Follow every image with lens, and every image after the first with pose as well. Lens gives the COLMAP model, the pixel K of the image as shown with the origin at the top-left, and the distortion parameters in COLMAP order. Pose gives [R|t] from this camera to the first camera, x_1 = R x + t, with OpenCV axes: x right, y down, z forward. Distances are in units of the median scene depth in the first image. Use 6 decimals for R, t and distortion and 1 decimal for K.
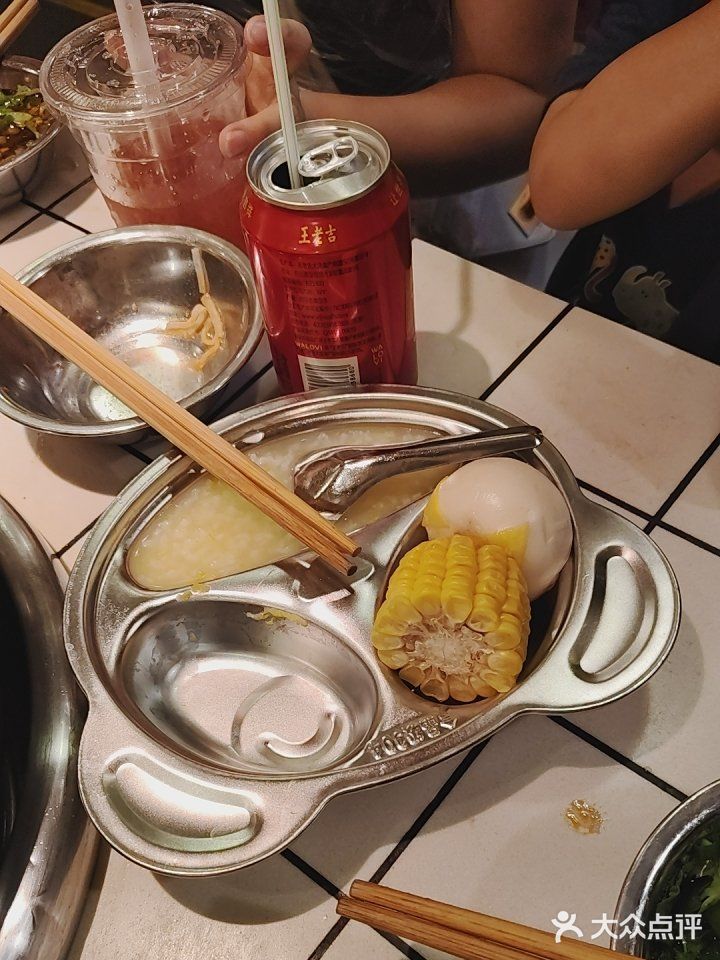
lens RADIAL K [[1017.1, 0, 360.0], [0, 1017.1, 480.0], [0, 0, 1]] dist [-0.025076, 0.005209]
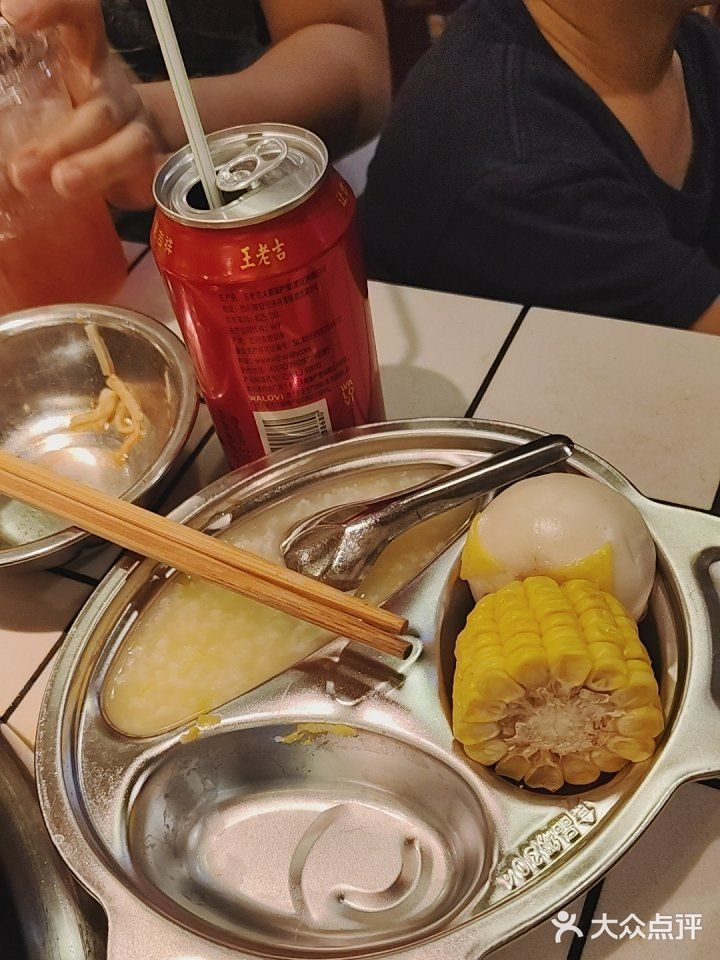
lens RADIAL K [[1017.1, 0, 360.0], [0, 1017.1, 480.0], [0, 0, 1]] dist [-0.025076, 0.005209]
pose [[0.970960, -0.205605, 0.122326, -0.096364], [0.214571, 0.974532, -0.065160, 0.003203], [-0.105813, 0.089515, 0.990349, 0.193517]]
